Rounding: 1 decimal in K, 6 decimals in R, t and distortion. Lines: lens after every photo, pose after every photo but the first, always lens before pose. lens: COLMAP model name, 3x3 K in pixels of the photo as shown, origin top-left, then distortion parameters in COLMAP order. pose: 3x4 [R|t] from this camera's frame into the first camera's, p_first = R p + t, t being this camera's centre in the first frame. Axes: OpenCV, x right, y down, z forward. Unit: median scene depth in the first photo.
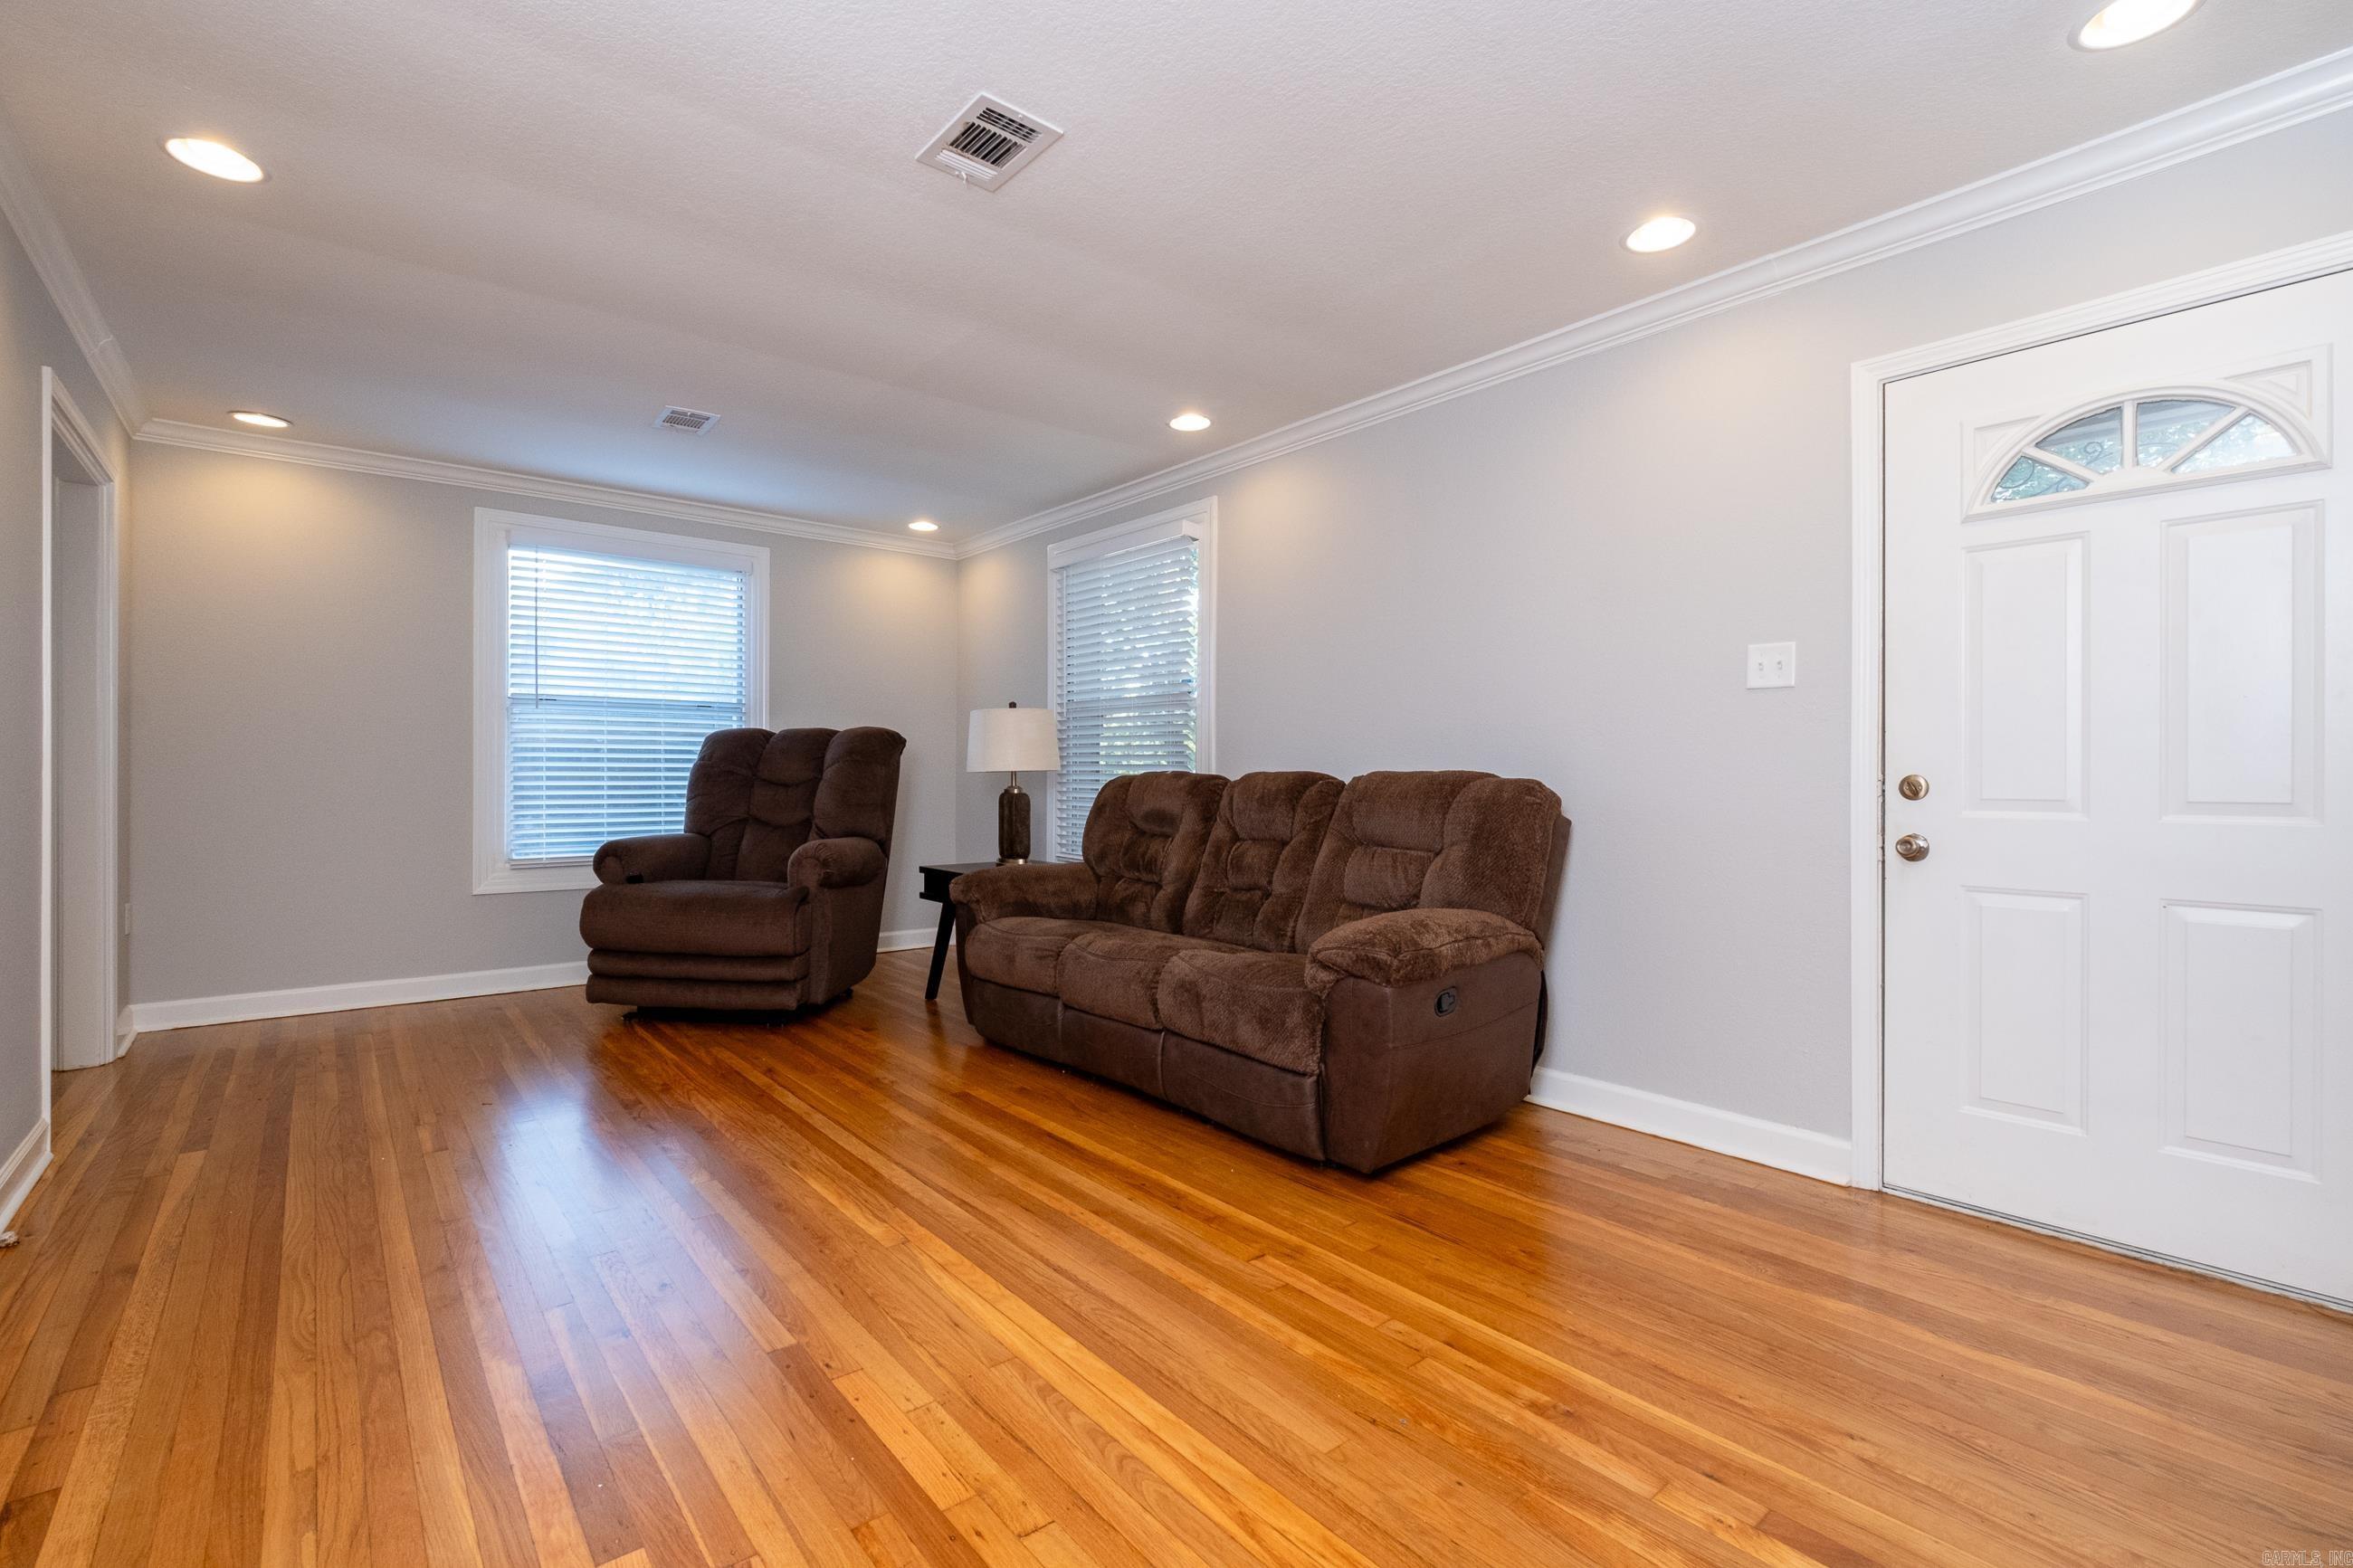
lens RADIAL K [[1049.8, 0, 1182.4], [0, 1049.8, 773.6], [0, 0, 1]] dist [0.002212, 0.000256]
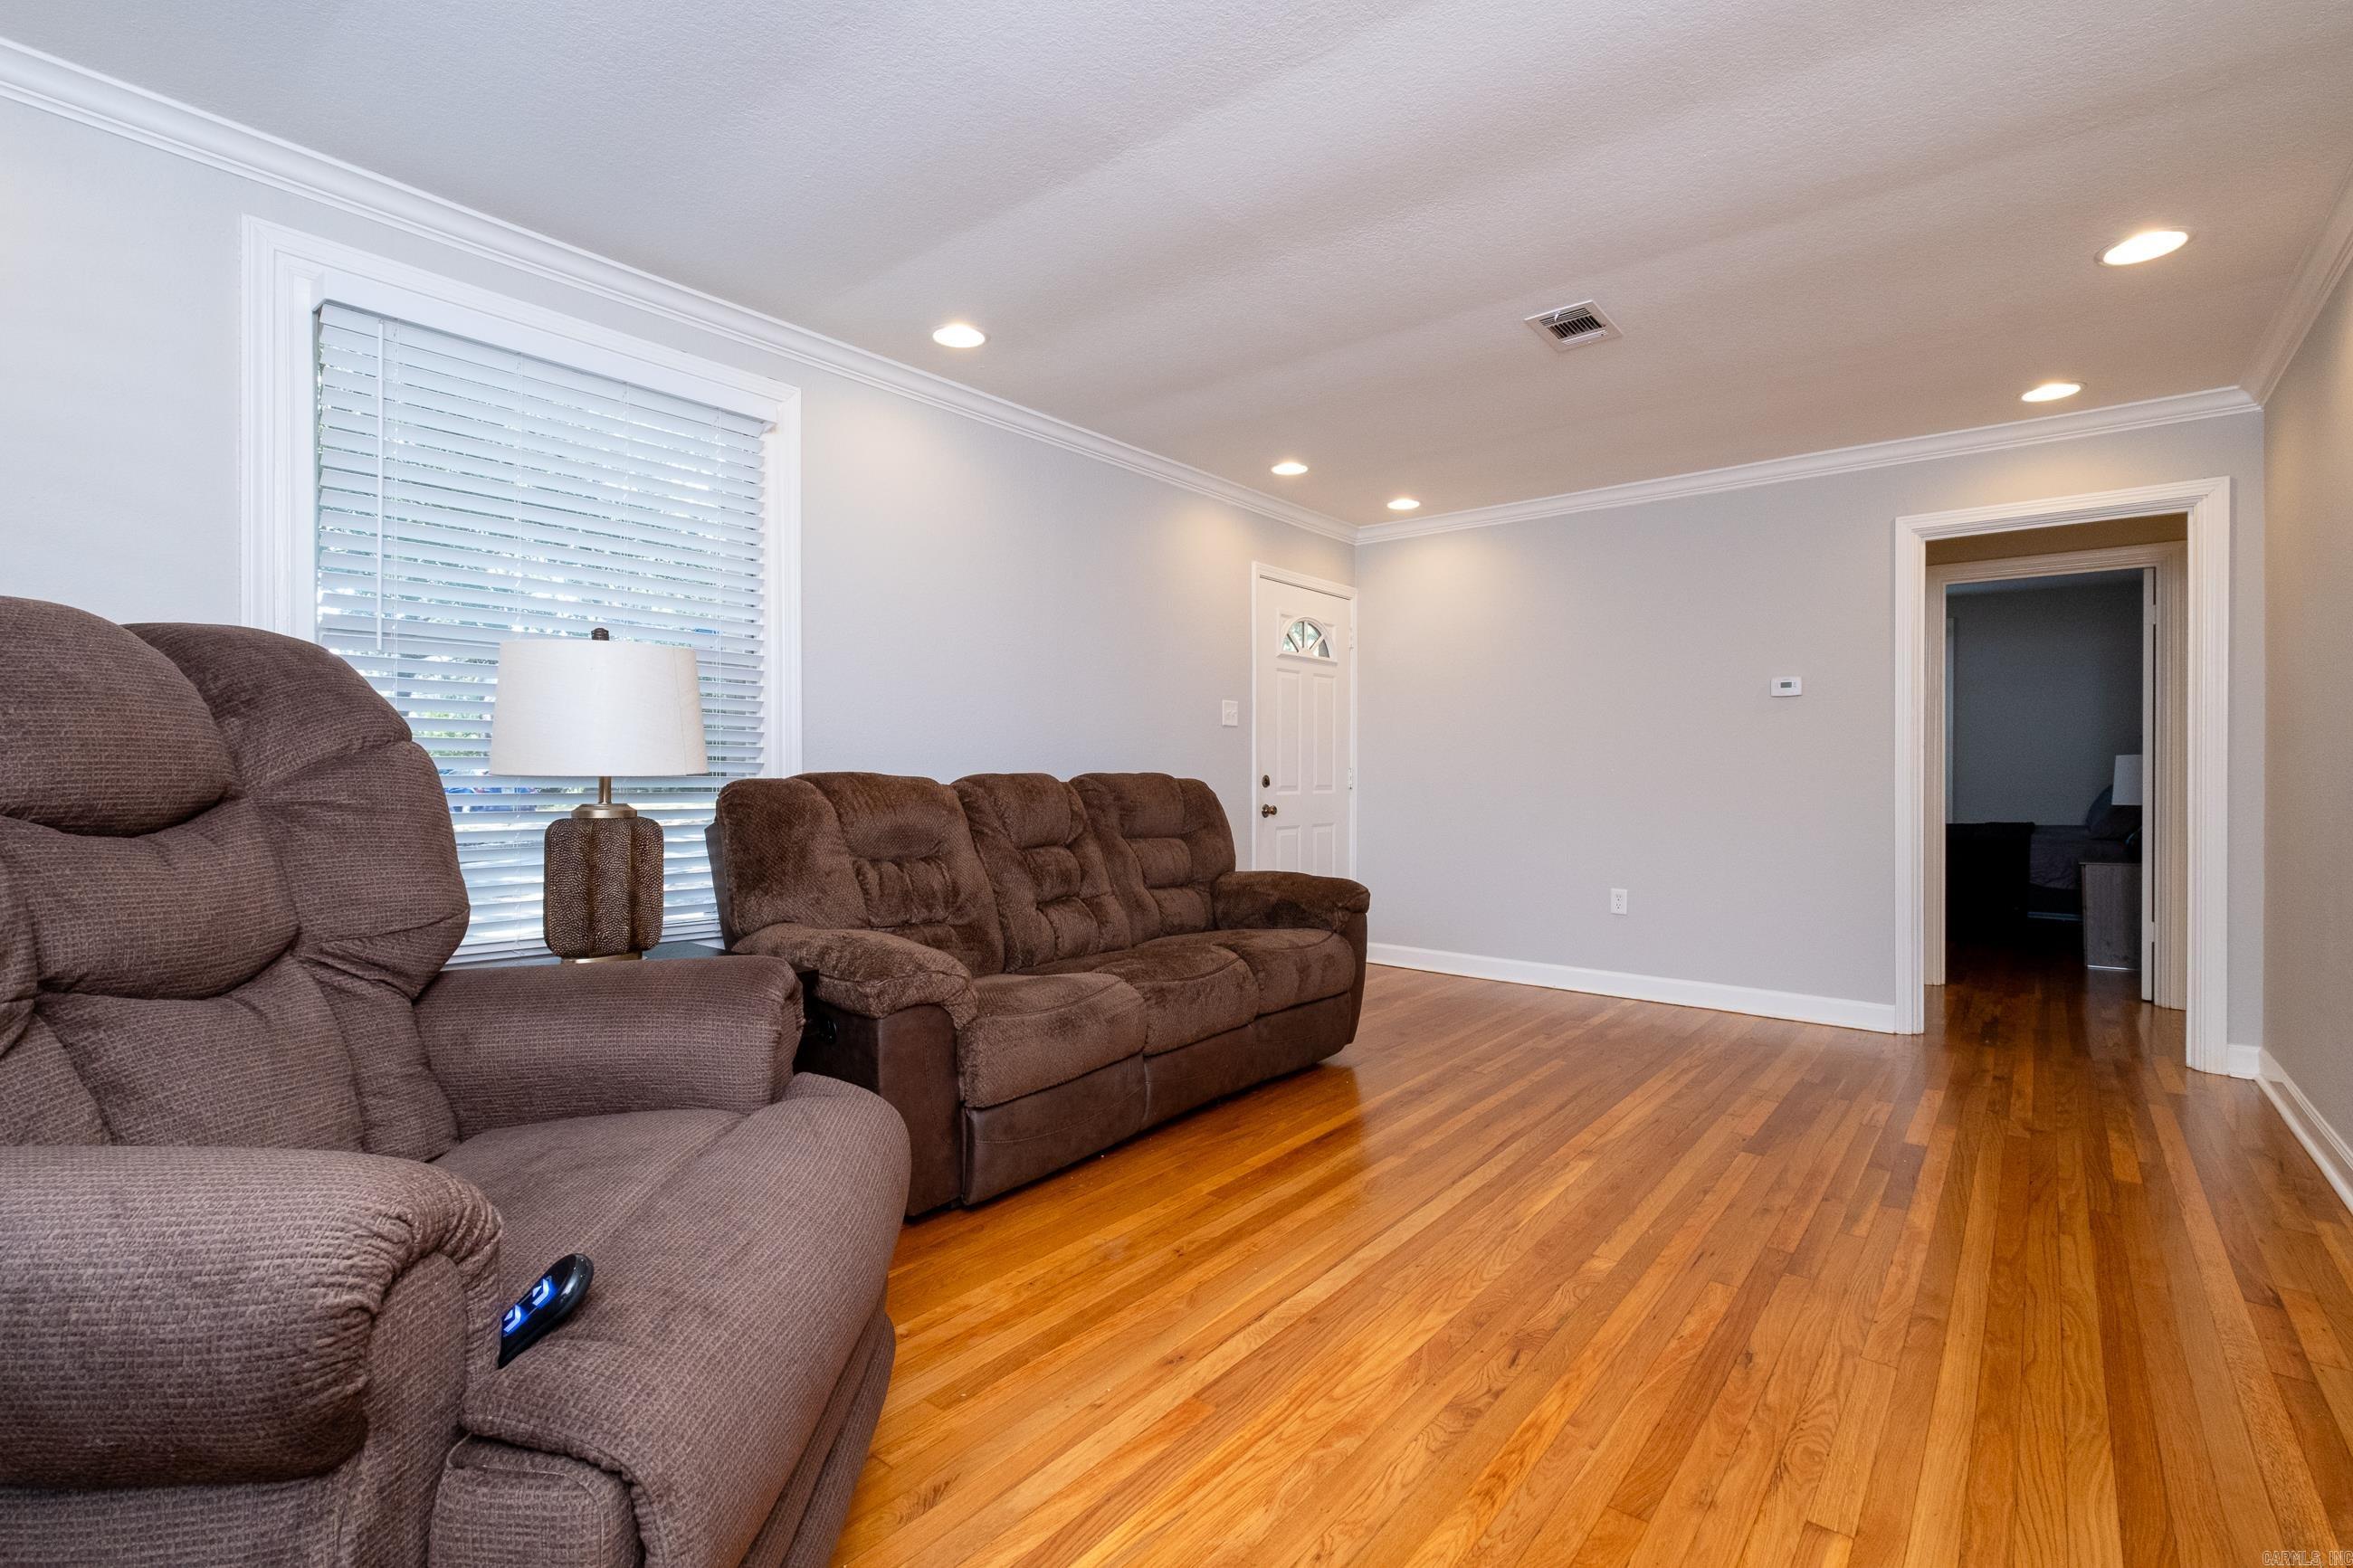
lens RADIAL K [[1059.1, 0, 1155.9], [0, 1059.1, 765.3], [0, 0, 1]] dist [-0.001214, 0.000137]
pose [[-0.179337, 0.000964, 0.983787, -0.871733], [-0.004252, 0.999989, -0.001755, -0.007796], [-0.983778, -0.004497, -0.179331, 1.066357]]
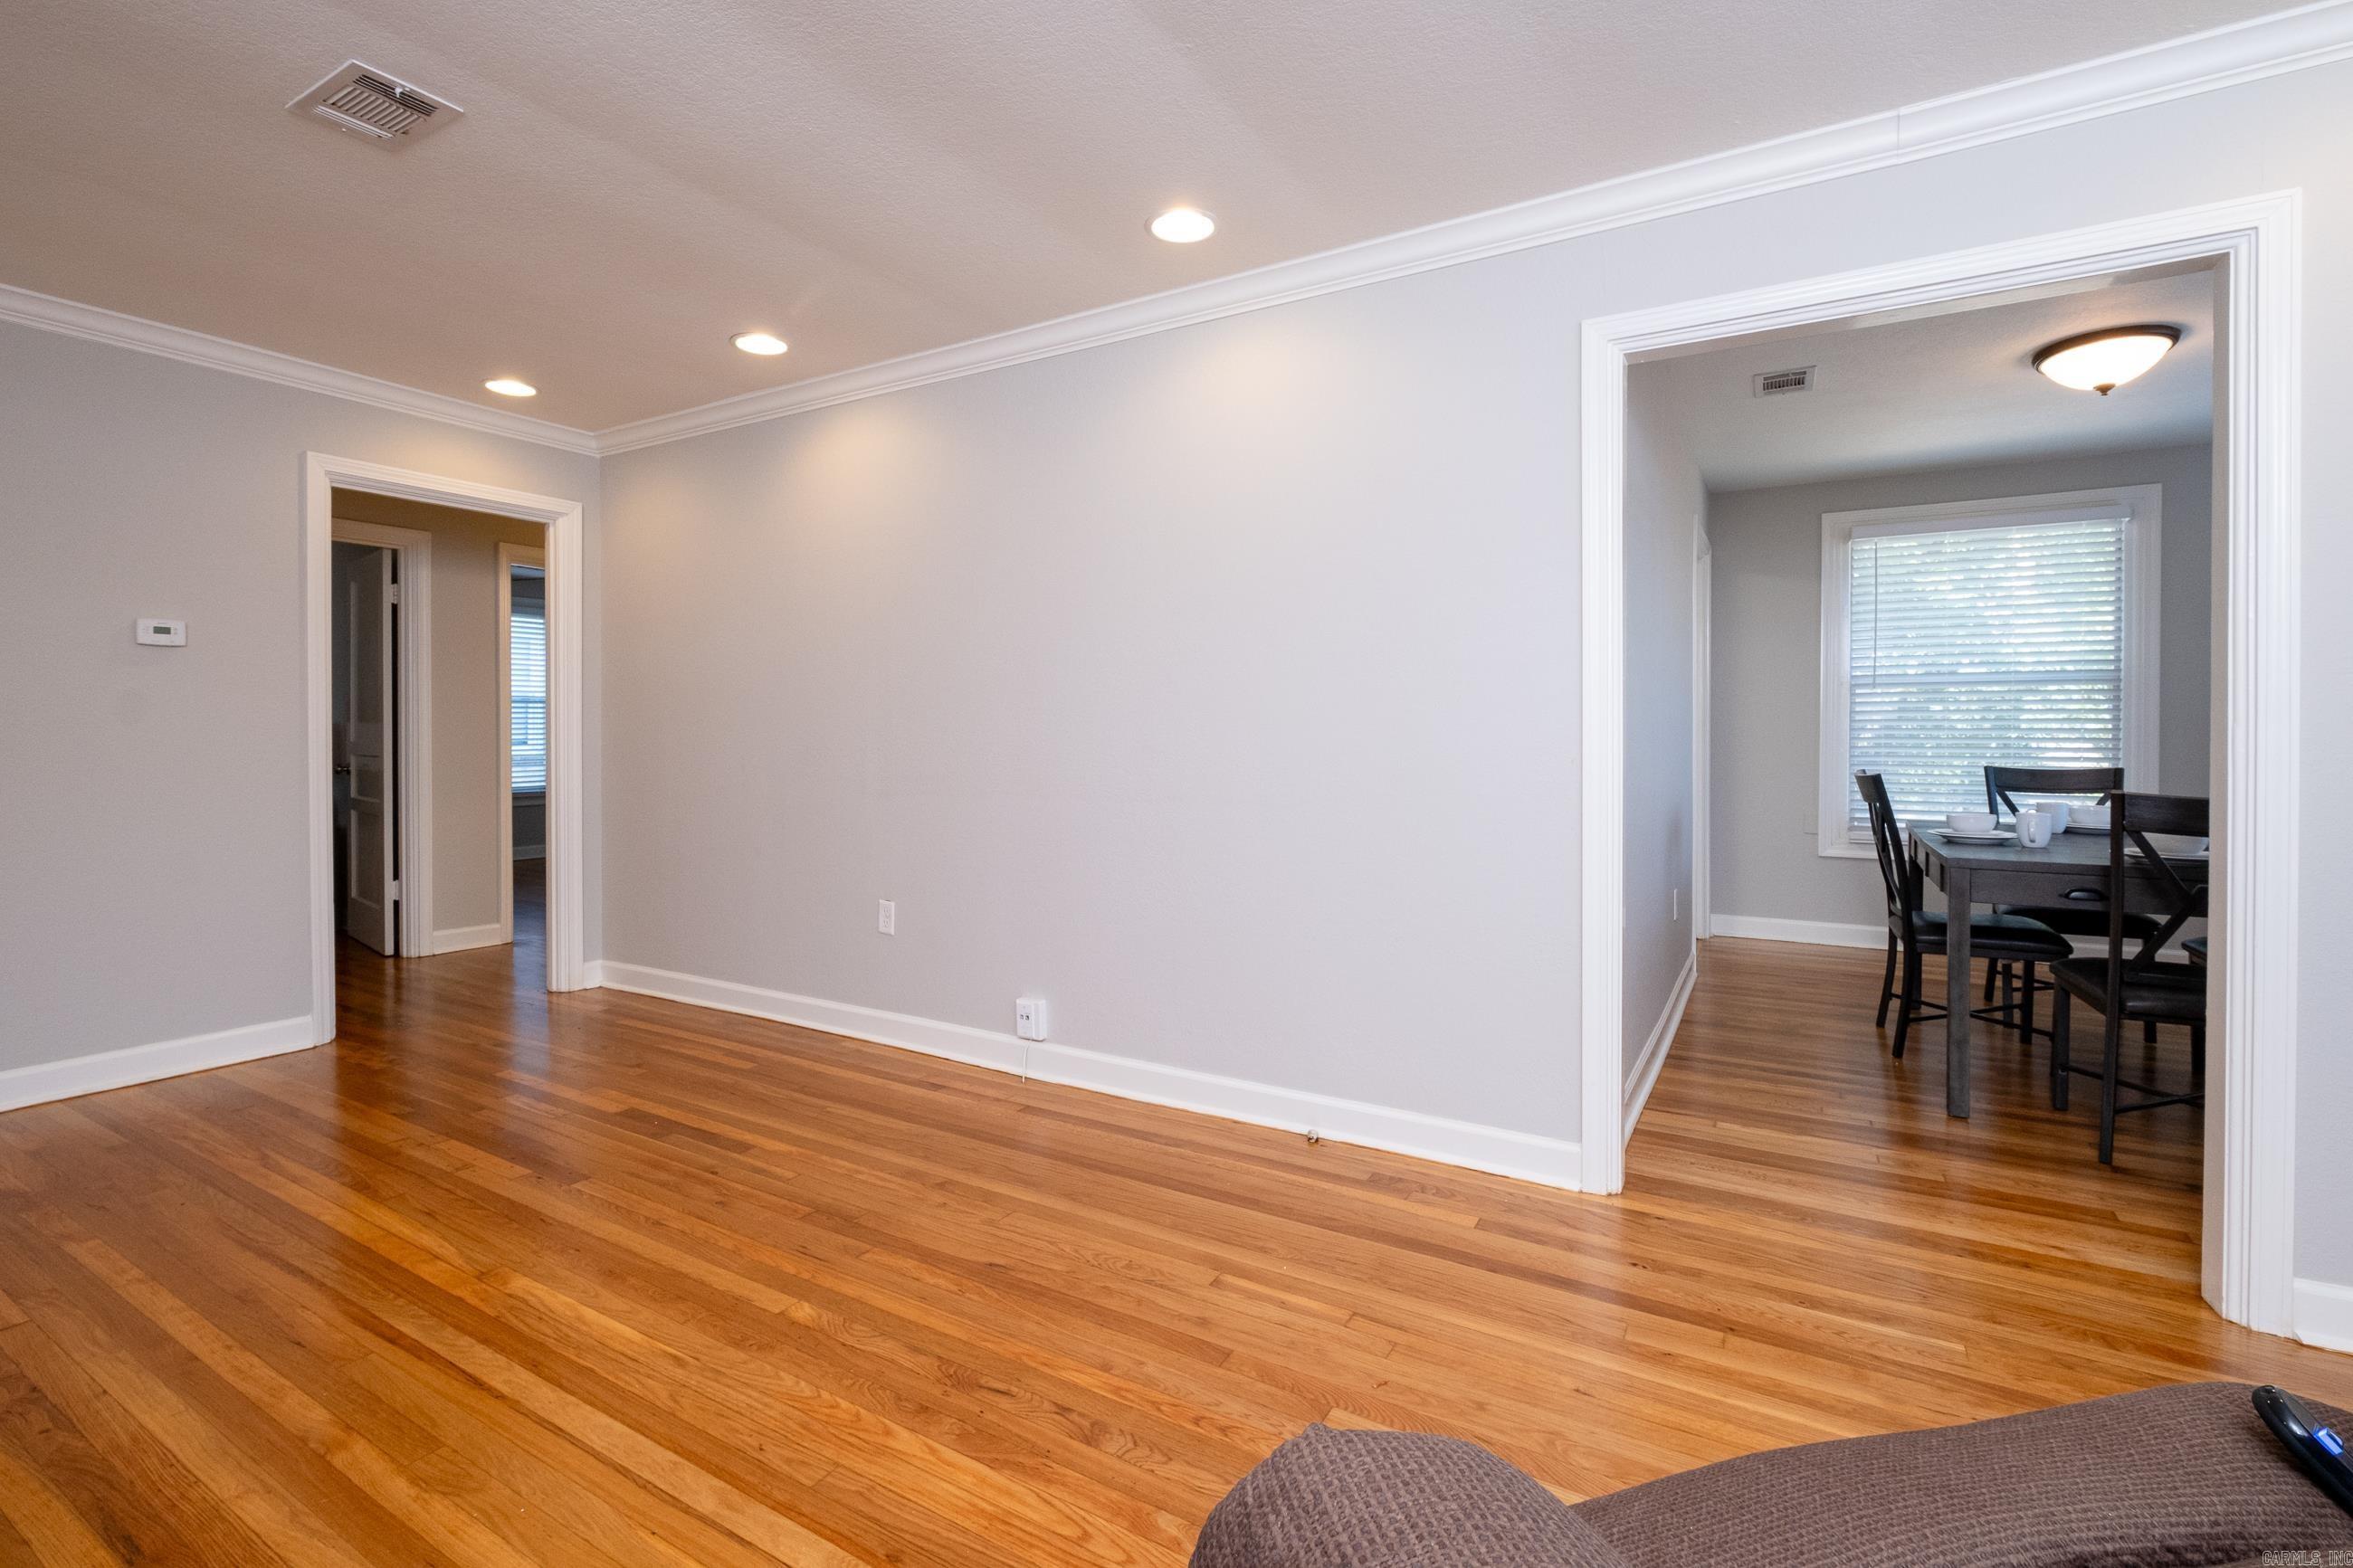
lens RADIAL K [[1051.9, 0, 1186.7], [0, 1051.9, 712.6], [0, 0, 1]] dist [-0.002510, -0.000557]
pose [[-0.940167, -0.012414, -0.340488, -0.323795], [-0.006029, 0.999786, -0.019803, -0.022024], [0.340661, -0.016565, -0.940040, 1.282668]]
